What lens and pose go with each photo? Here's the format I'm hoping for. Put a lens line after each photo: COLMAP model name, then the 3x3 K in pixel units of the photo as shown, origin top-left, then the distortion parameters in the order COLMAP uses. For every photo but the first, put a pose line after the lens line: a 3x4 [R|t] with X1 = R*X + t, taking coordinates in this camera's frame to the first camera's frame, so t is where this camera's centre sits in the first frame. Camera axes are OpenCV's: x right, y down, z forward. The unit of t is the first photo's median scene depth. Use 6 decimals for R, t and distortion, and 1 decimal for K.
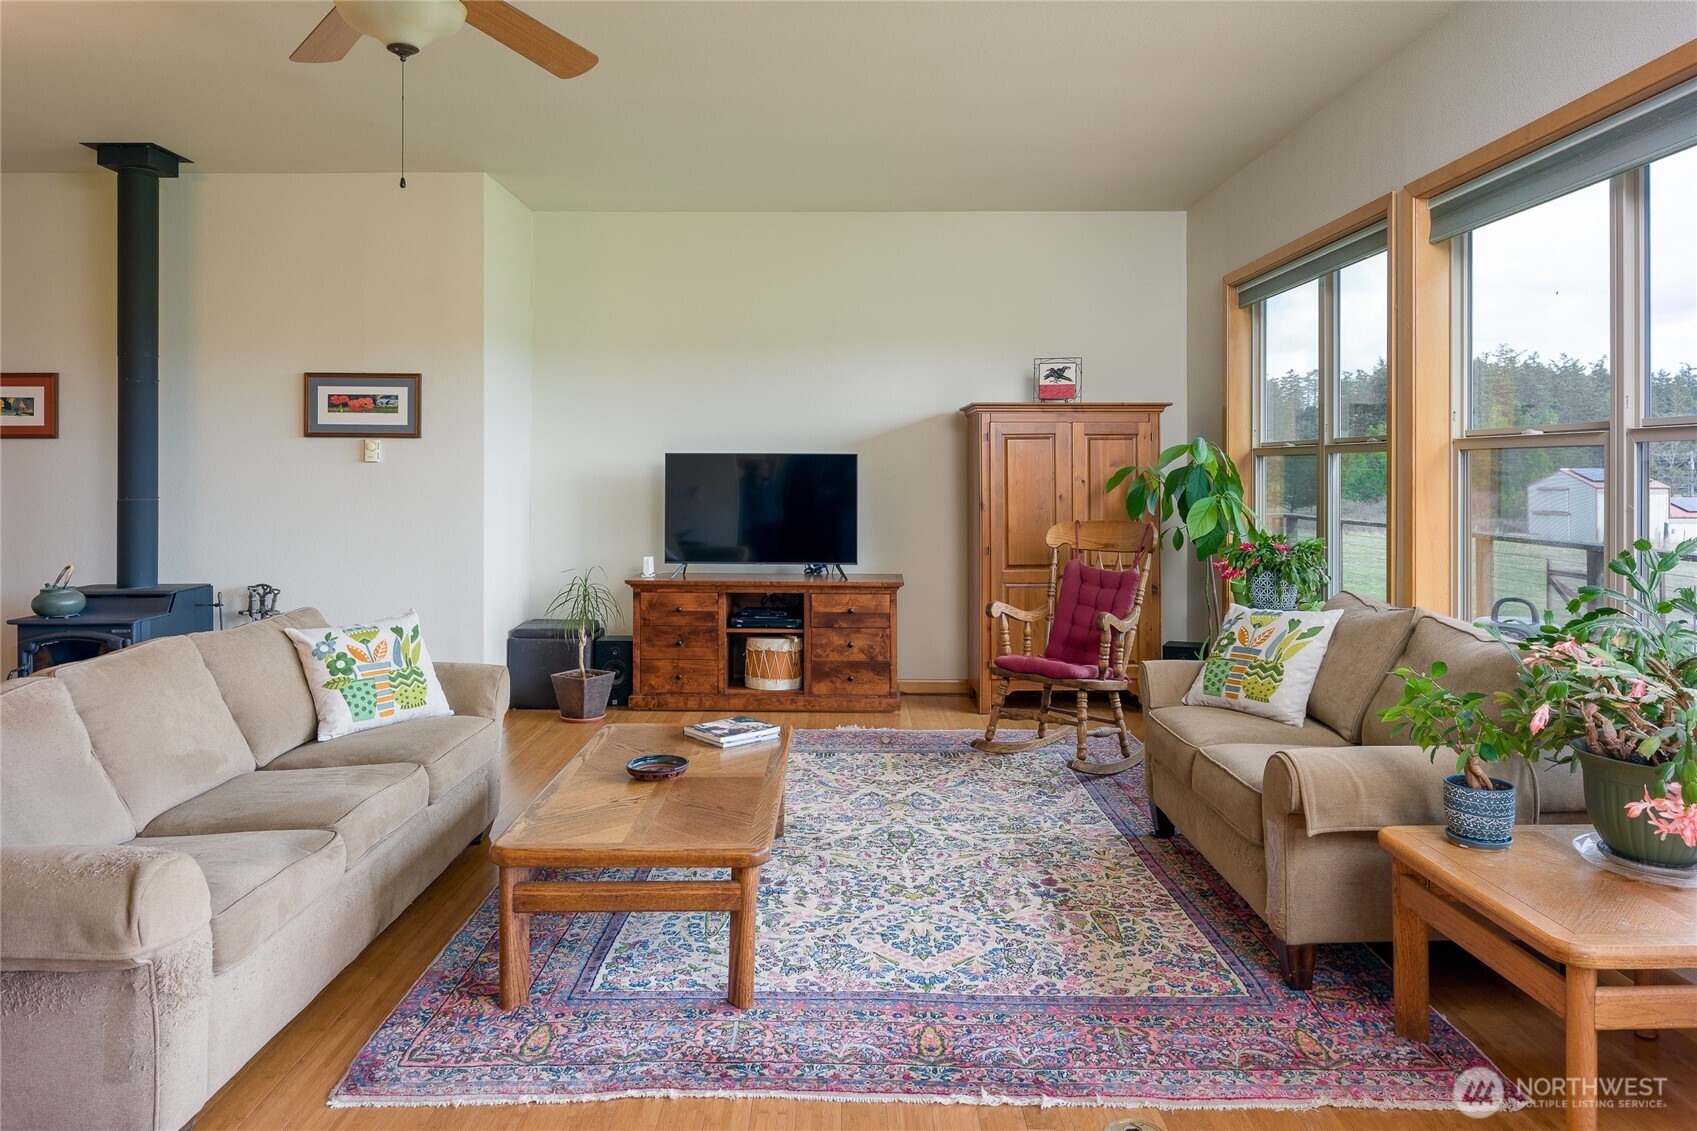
lens RADIAL K [[1126.0, 0, 831.5], [0, 1126.0, 460.8], [0, 0, 1]] dist [0.001054, 0.002710]
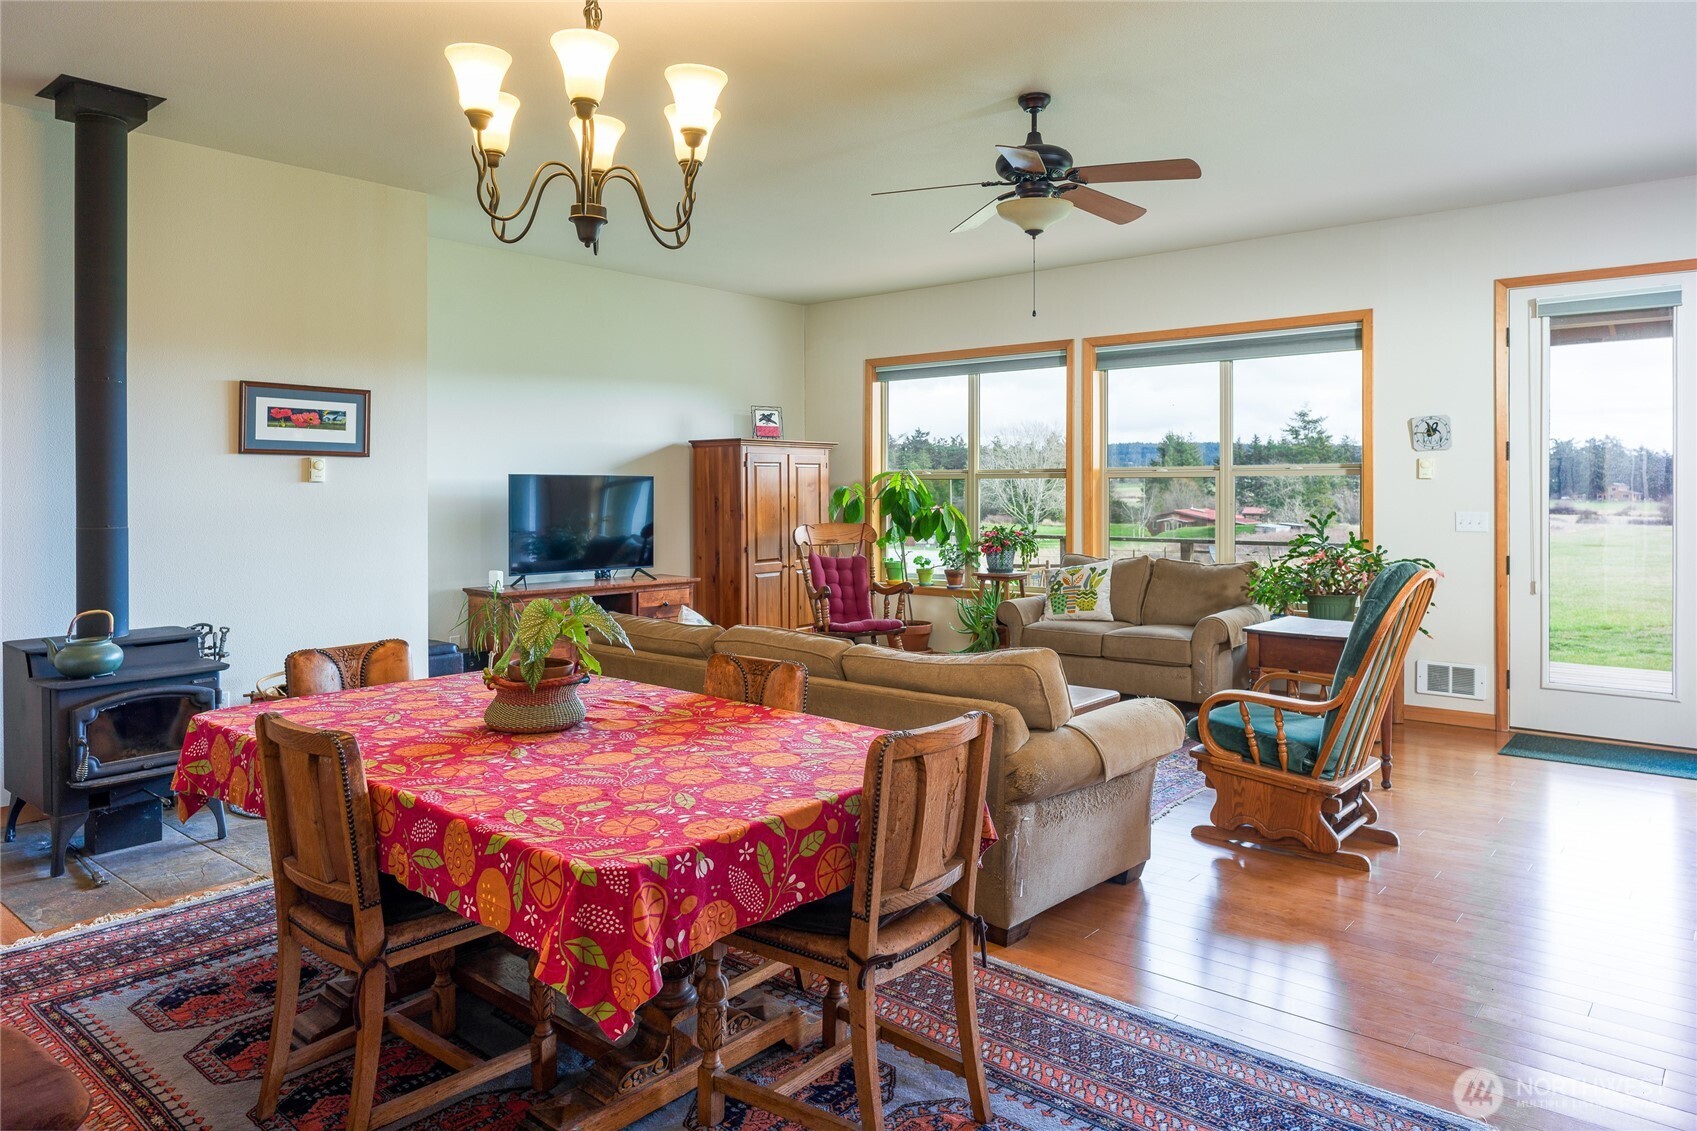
lens RADIAL K [[1096.9, 0, 838.8], [0, 1096.9, 489.7], [0, 0, 1]] dist [-0.003233, -0.000661]
pose [[0.646727, -0.002679, 0.762717, -0.828440], [-0.004022, 0.999968, 0.006922, -0.000507], [-0.762711, -0.007544, 0.646695, 0.086725]]
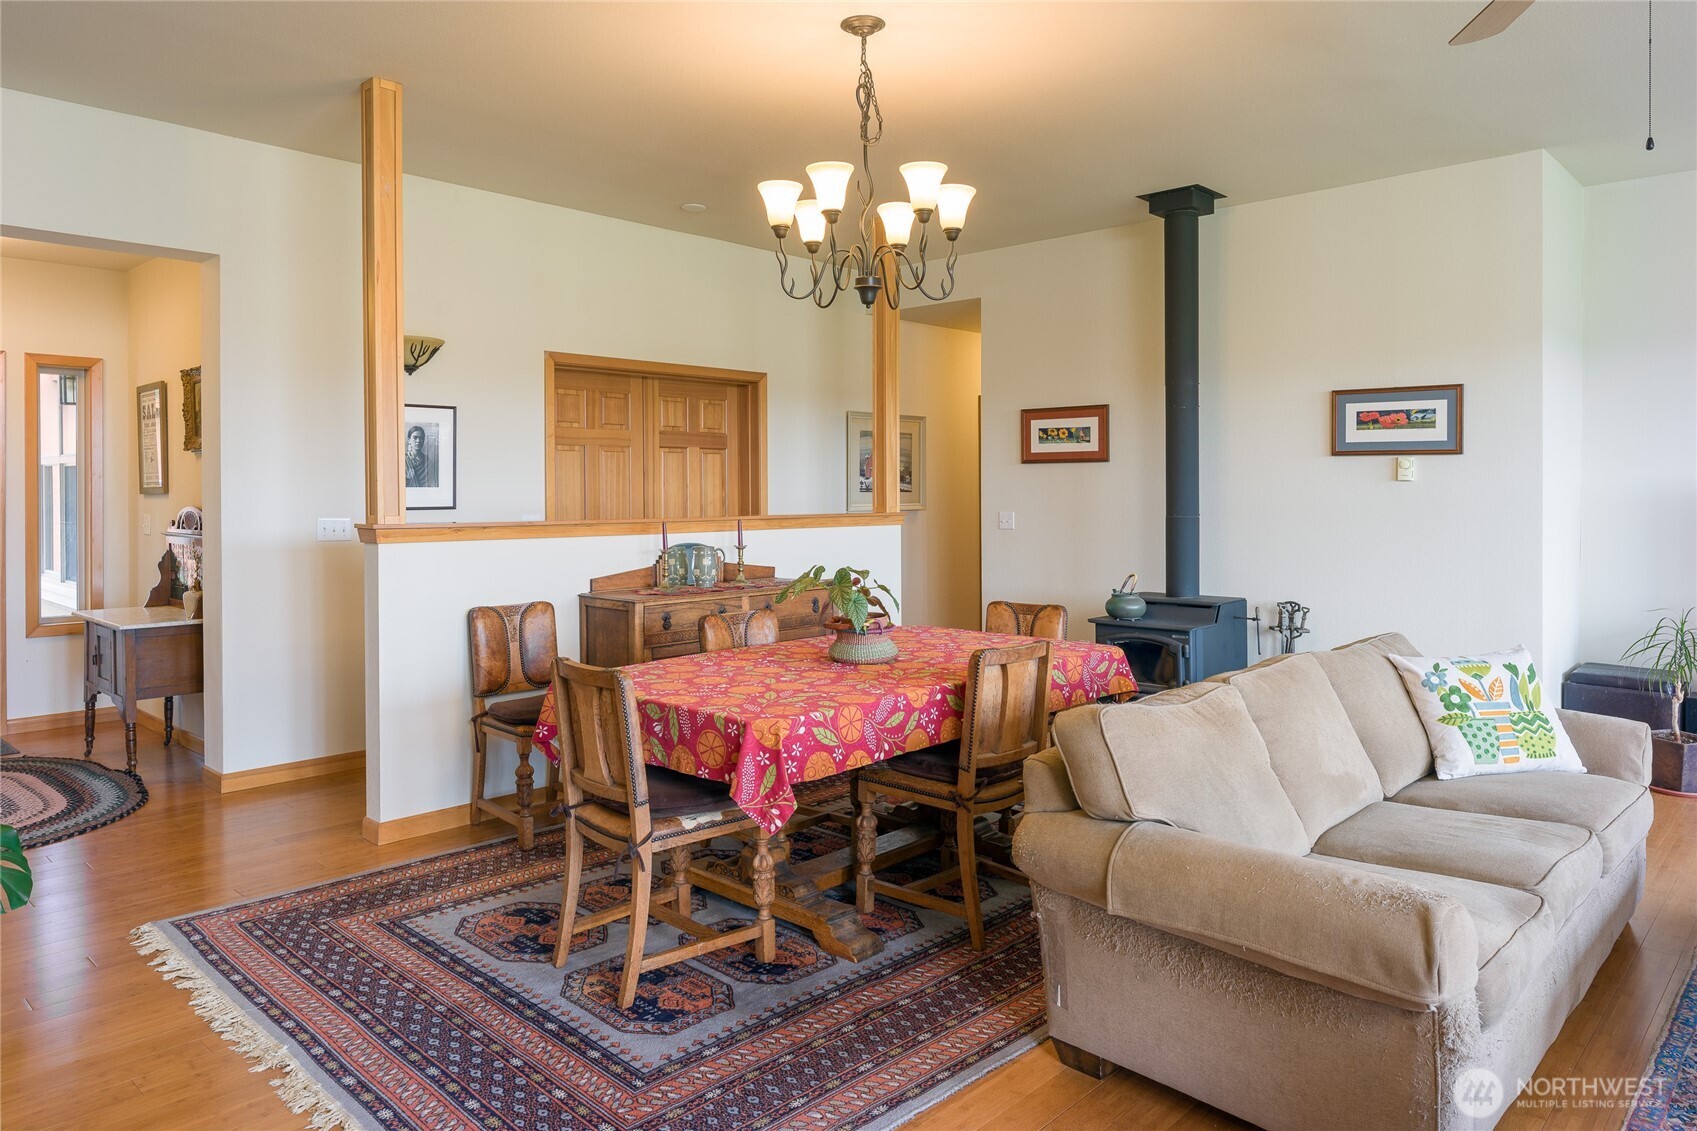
lens RADIAL K [[1105.1, 0, 841.8], [0, 1105.1, 491.8], [0, 0, 1]] dist [-0.000909, 0.002144]
pose [[0.730825, 0.000965, -0.682564, -0.121307], [0.006140, 0.999949, 0.007988, 0.000117], [0.682537, -0.010029, 0.730782, -0.003609]]
